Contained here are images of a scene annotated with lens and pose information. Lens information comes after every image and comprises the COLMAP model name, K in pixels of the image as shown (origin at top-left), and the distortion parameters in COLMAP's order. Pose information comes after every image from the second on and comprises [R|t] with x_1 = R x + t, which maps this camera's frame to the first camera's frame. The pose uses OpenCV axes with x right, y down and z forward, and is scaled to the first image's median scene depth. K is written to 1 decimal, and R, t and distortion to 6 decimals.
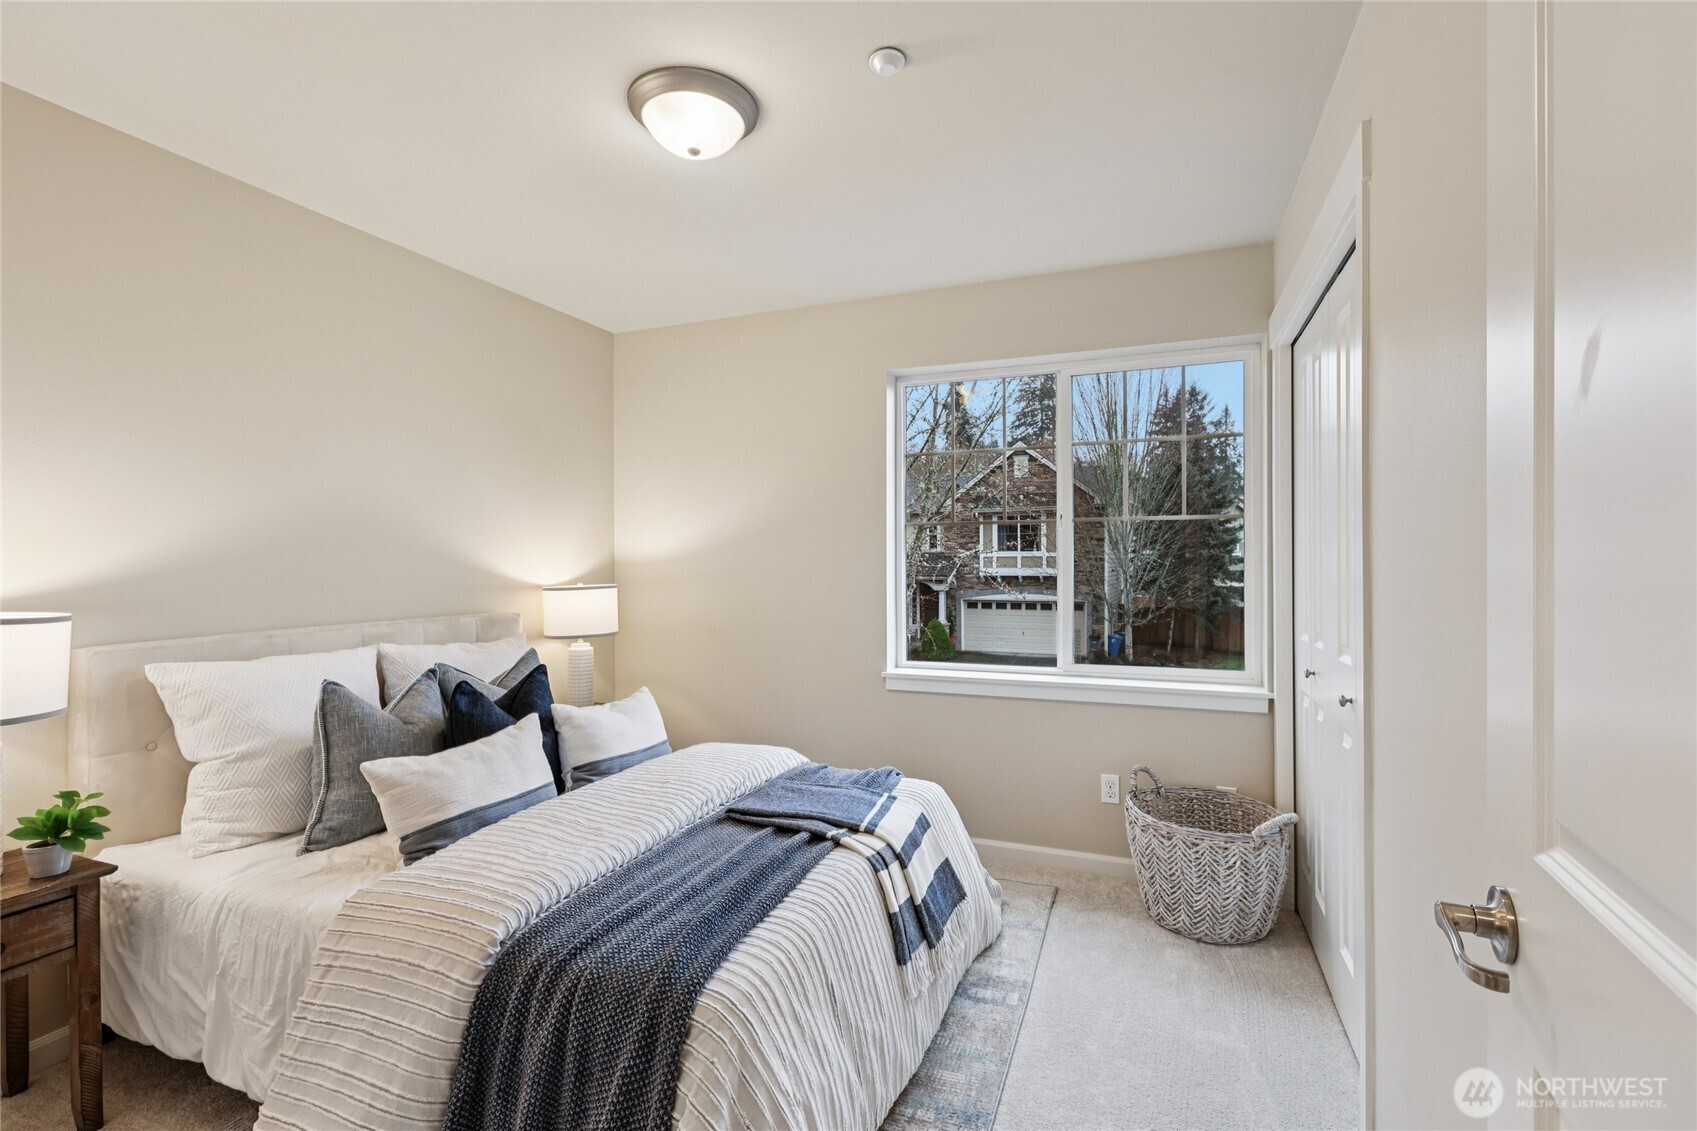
lens RADIAL K [[754.9, 0, 851.1], [0, 754.9, 565.6], [0, 0, 1]] dist [-0.001554, 0.002252]
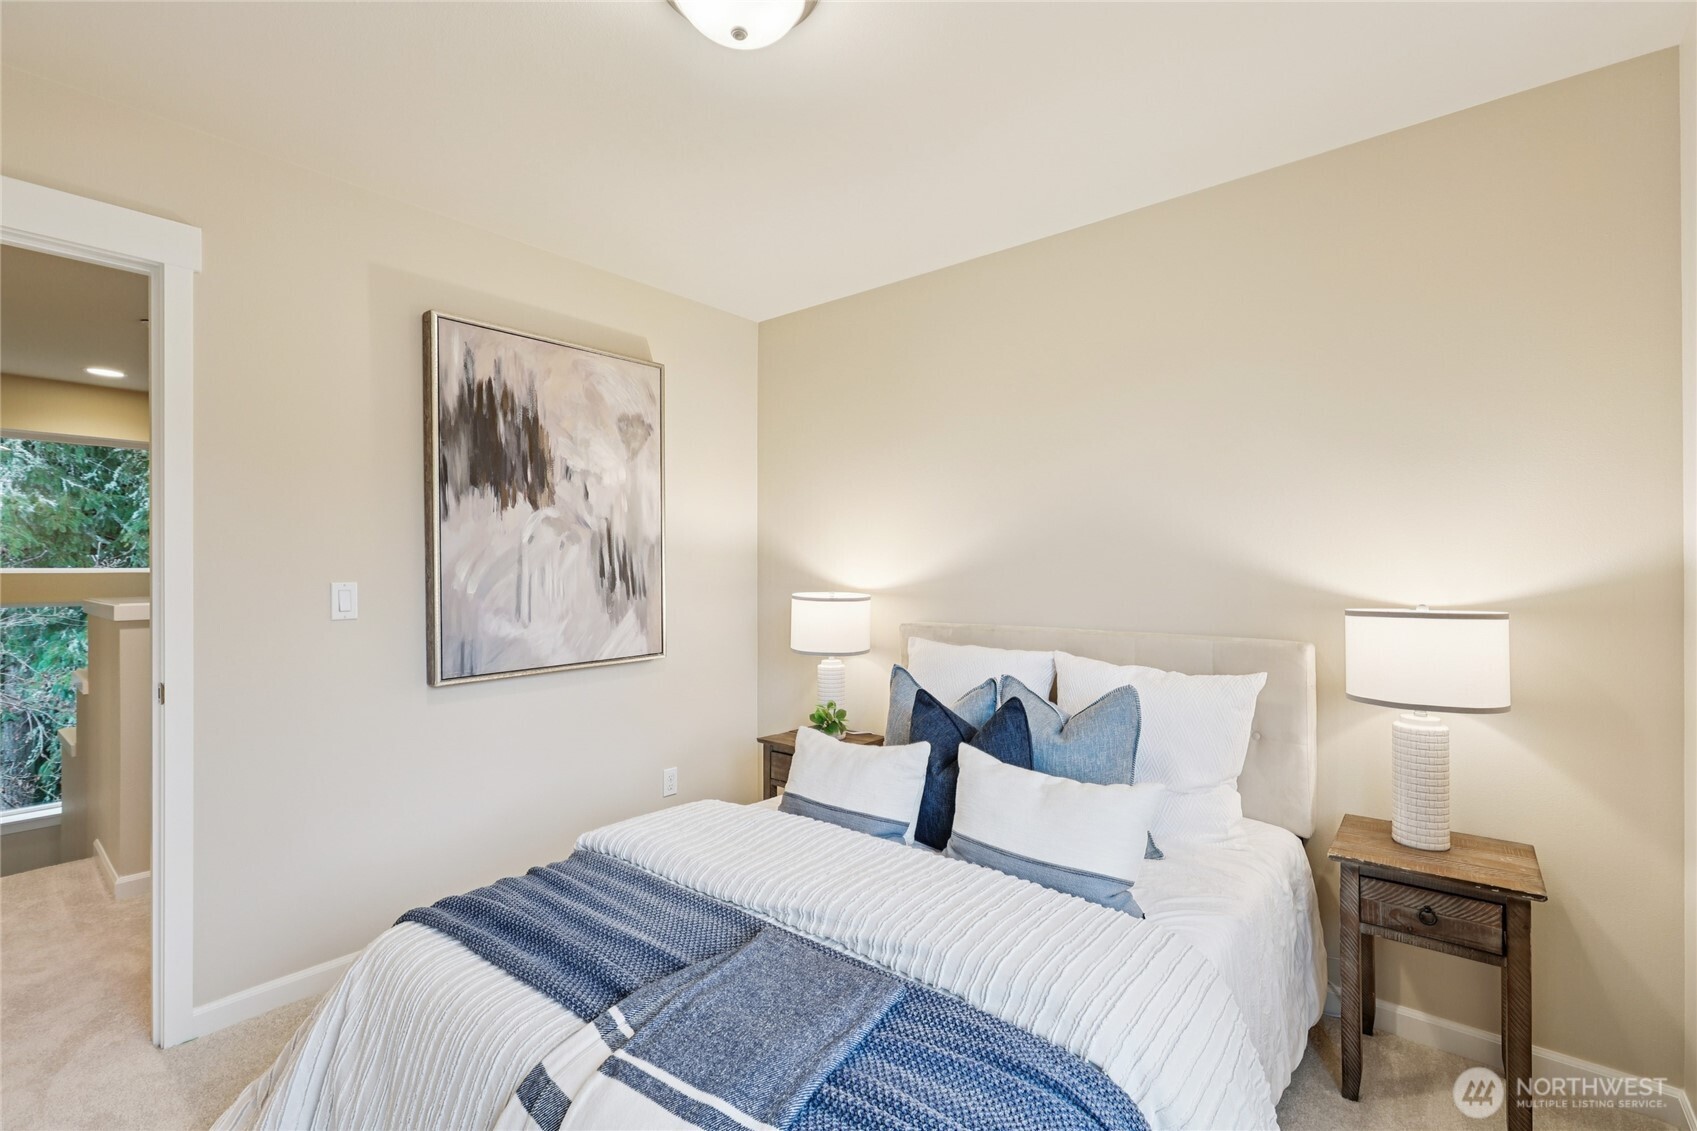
lens RADIAL K [[754.9, 0, 851.4], [0, 754.9, 564.5], [0, 0, 1]] dist [-0.001554, 0.002252]
pose [[-0.303606, 0.003300, -0.952792, 0.505356], [0.002775, 0.999993, 0.002579, -0.013171], [0.952794, -0.001860, -0.303613, 1.377280]]
